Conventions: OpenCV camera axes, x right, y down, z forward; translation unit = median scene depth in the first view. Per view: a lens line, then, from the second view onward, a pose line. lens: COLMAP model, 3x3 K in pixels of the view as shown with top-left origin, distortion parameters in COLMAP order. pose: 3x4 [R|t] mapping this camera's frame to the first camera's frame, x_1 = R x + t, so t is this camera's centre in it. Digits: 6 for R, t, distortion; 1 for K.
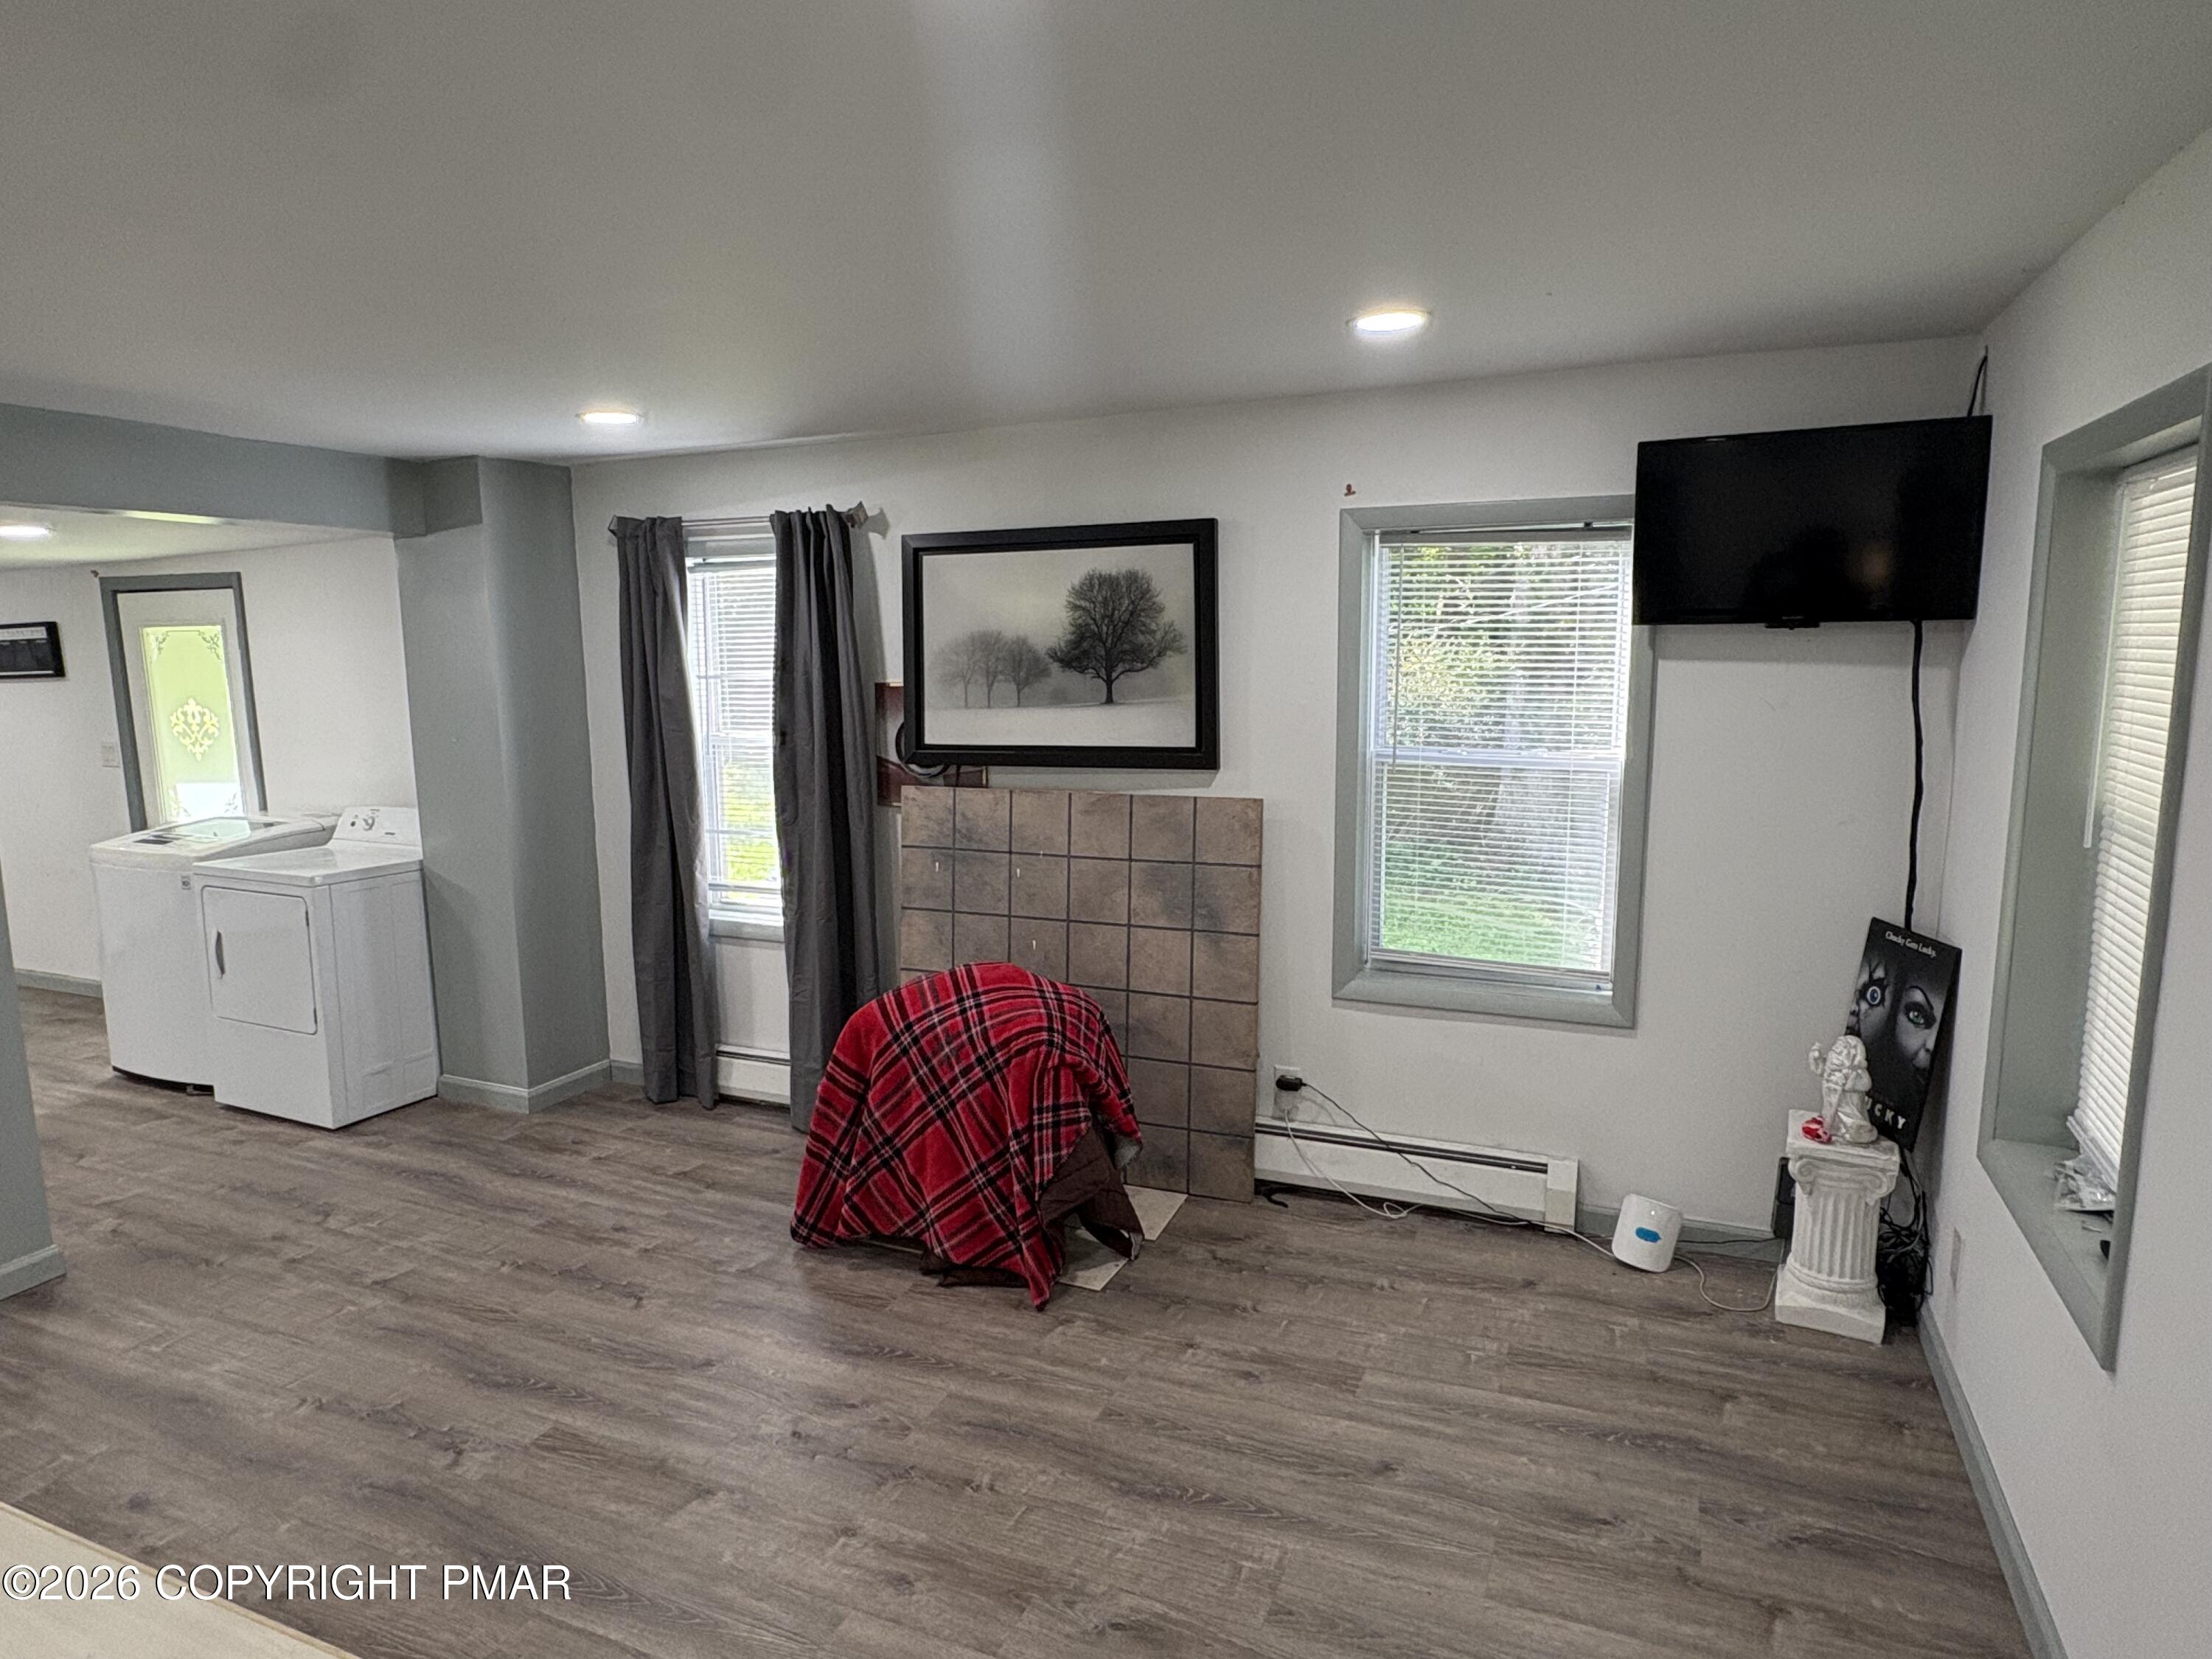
lens RADIAL K [[1289.4, 0, 1106.0], [0, 1289.4, 829.5], [0, 0, 1]] dist [0.001973, 0.000817]
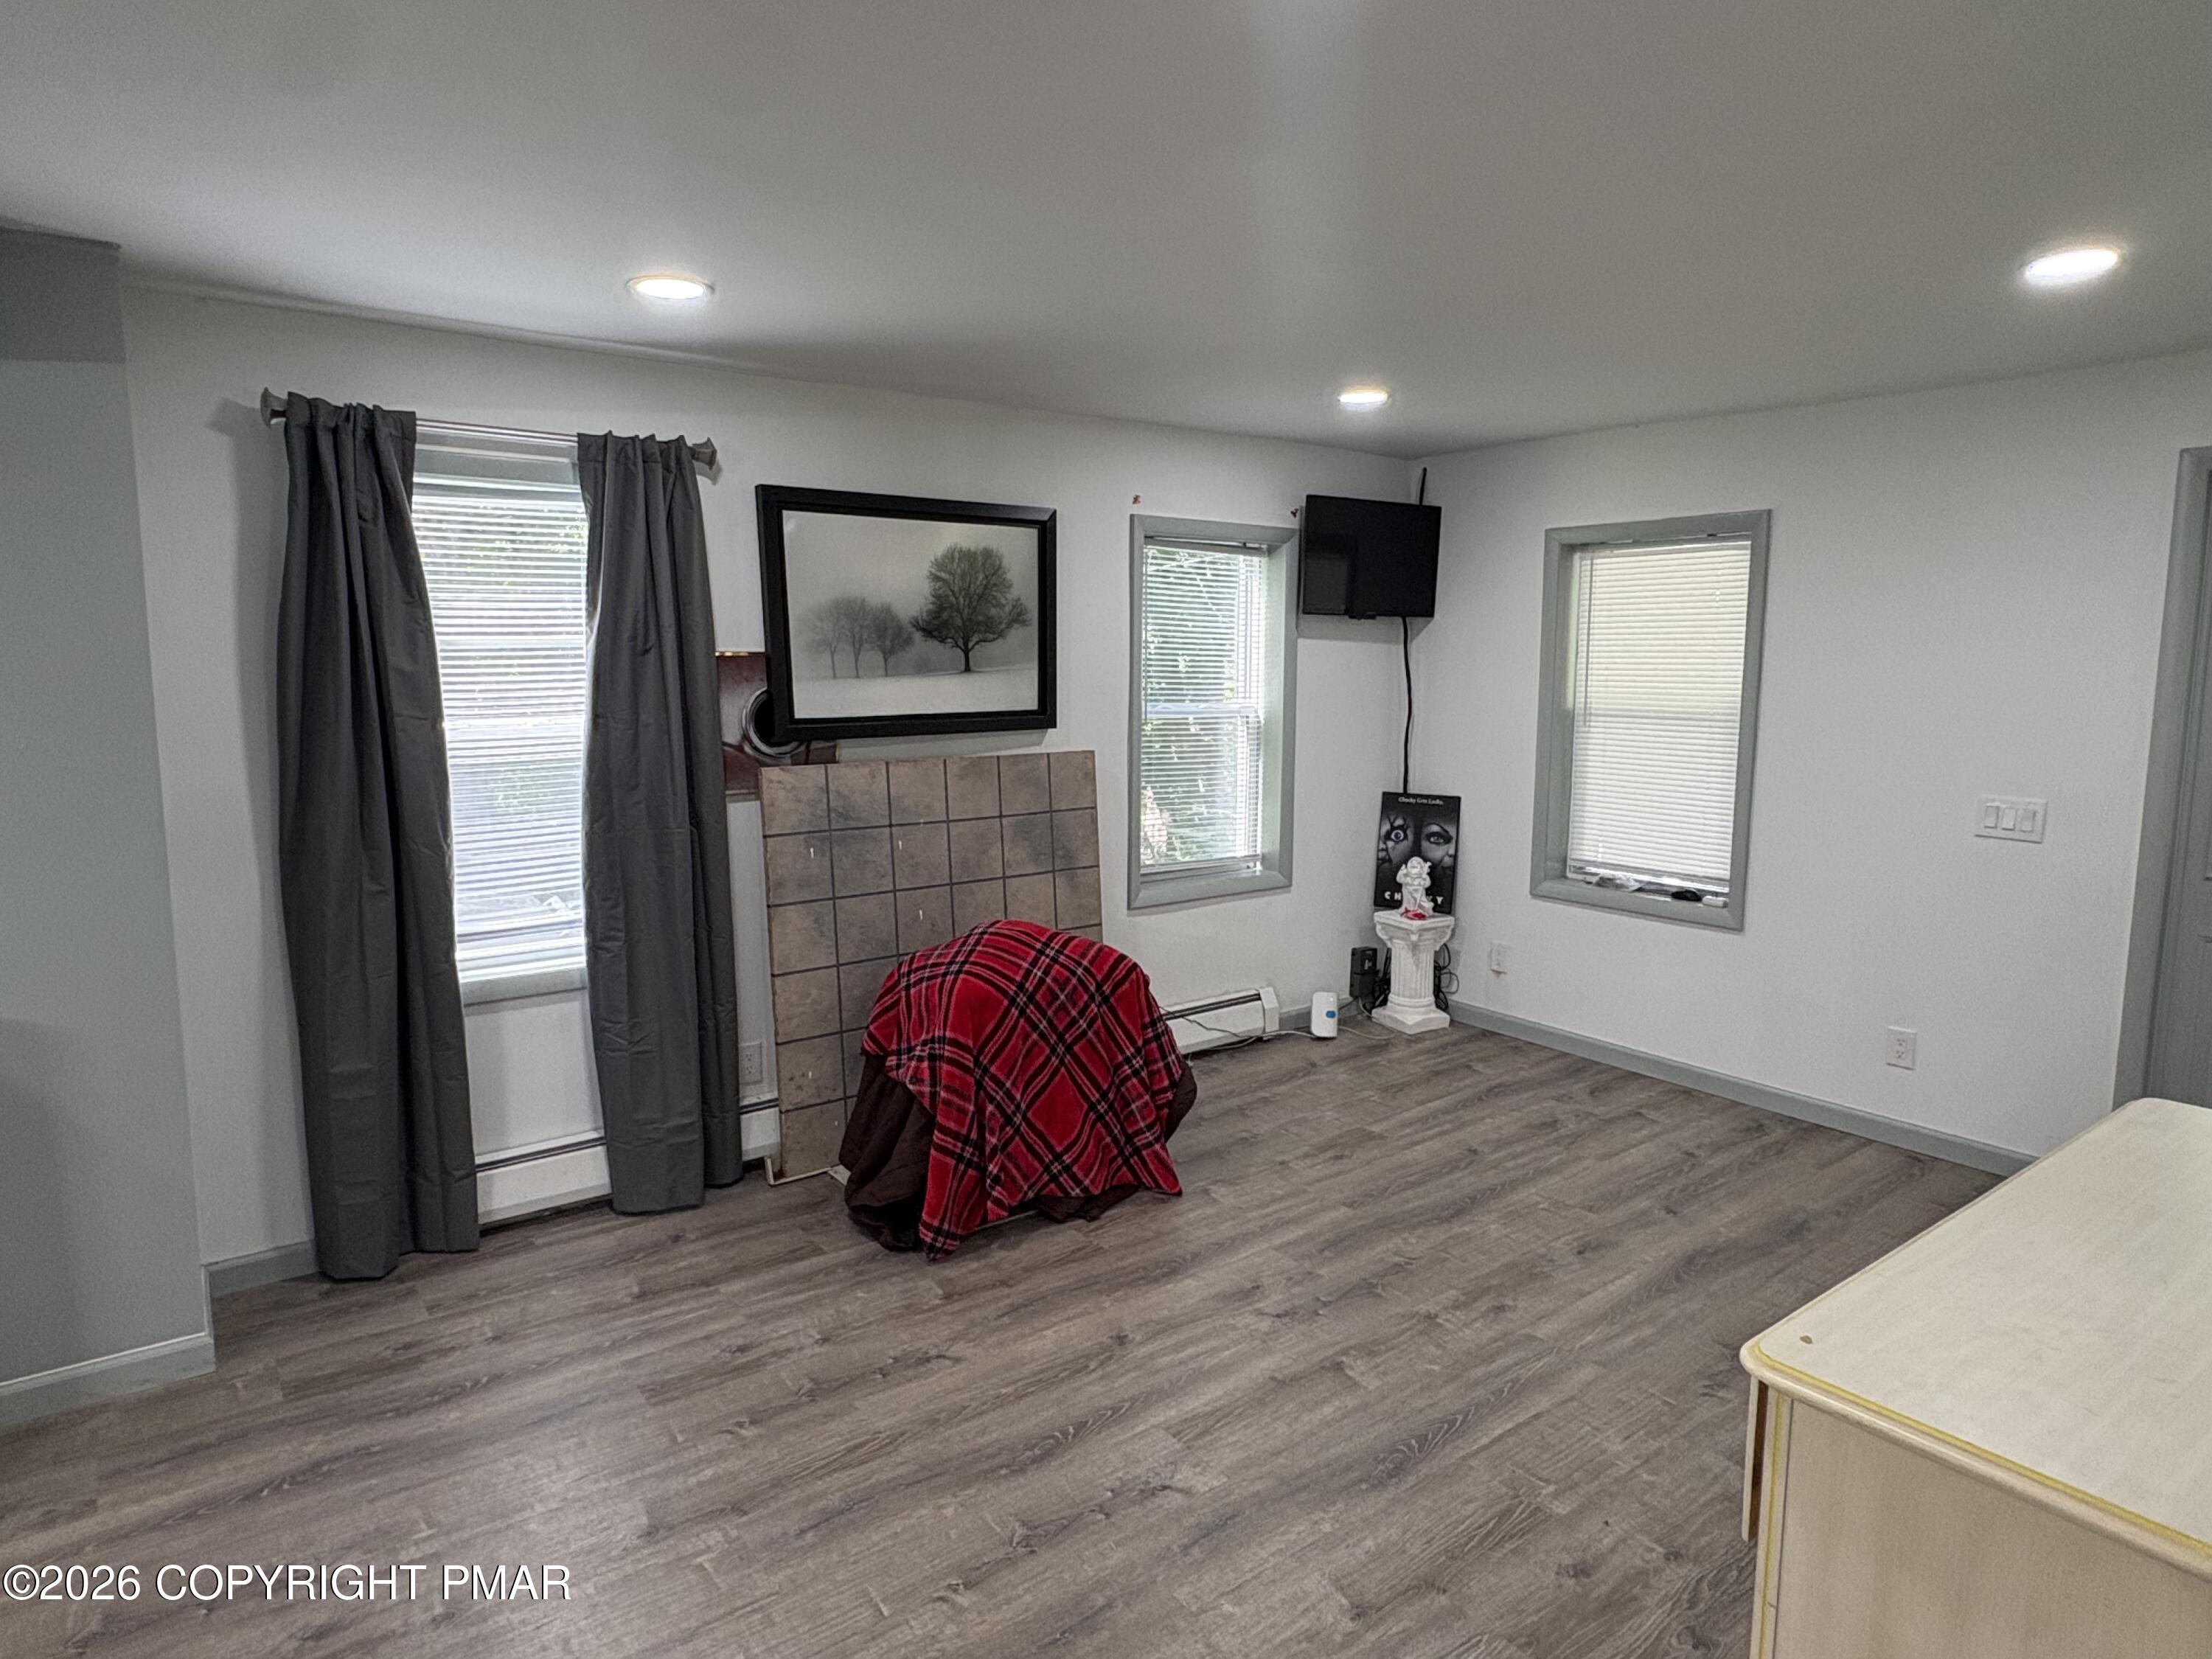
lens RADIAL K [[1279.2, 0, 1103.3], [0, 1279.2, 820.6], [0, 0, 1]] dist [0.005202, 0.000330]
pose [[0.496468, -0.096909, 0.862629, -0.879187], [0.119297, 0.991937, 0.042777, -0.008694], [-0.859818, 0.081672, 0.504026, 0.397380]]
